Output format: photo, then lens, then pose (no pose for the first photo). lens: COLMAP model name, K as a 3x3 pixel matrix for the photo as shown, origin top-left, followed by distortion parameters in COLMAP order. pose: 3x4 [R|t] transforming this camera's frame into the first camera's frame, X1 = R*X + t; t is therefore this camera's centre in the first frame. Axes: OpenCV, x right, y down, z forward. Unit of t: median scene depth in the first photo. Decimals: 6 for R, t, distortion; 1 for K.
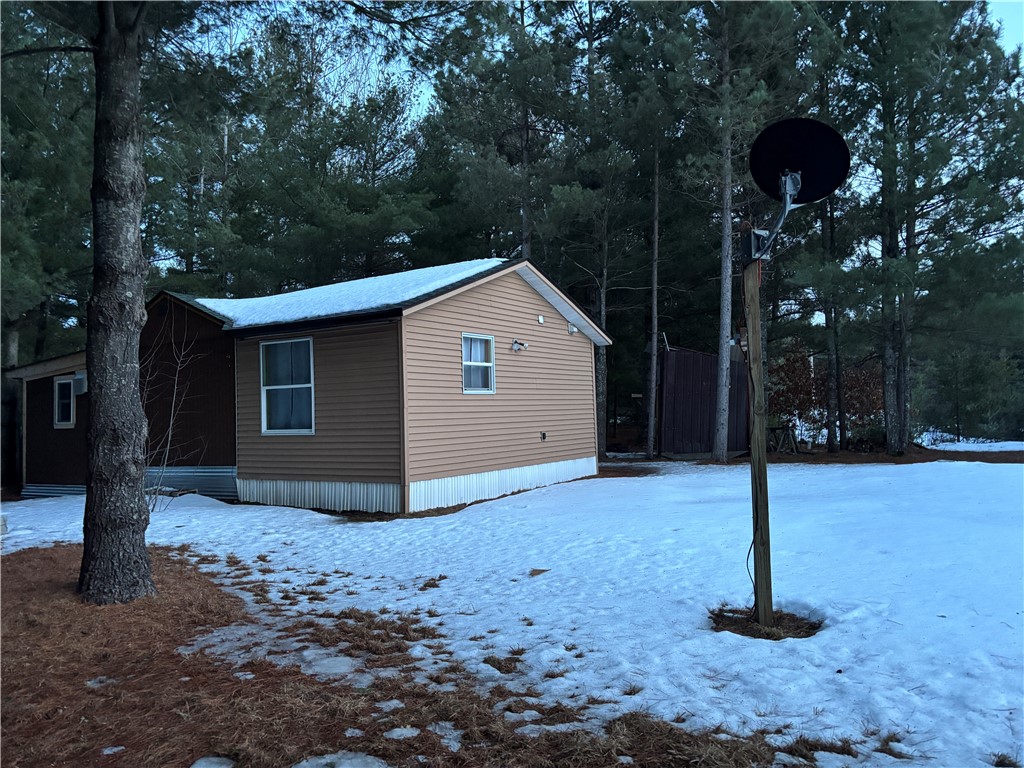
lens RADIAL K [[770.9, 0, 527.8], [0, 770.9, 369.5], [0, 0, 1]] dist [0.074480, -0.002899]
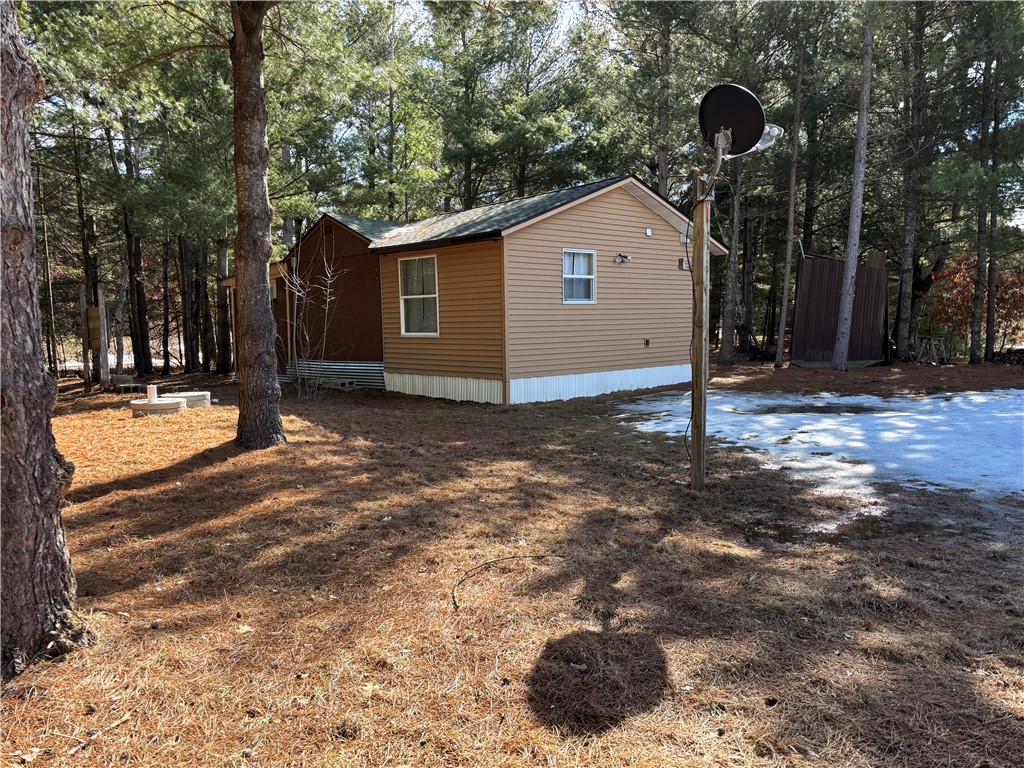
lens RADIAL K [[774.0, 0, 512.0], [0, 774.0, 384.0], [0, 0, 1]] dist [0.053709, -0.009114]
pose [[0.966806, 0.032300, -0.253460, 0.128620], [0.004088, 0.989895, 0.141740, -0.012440], [0.255477, -0.138071, 0.956905, -0.111249]]
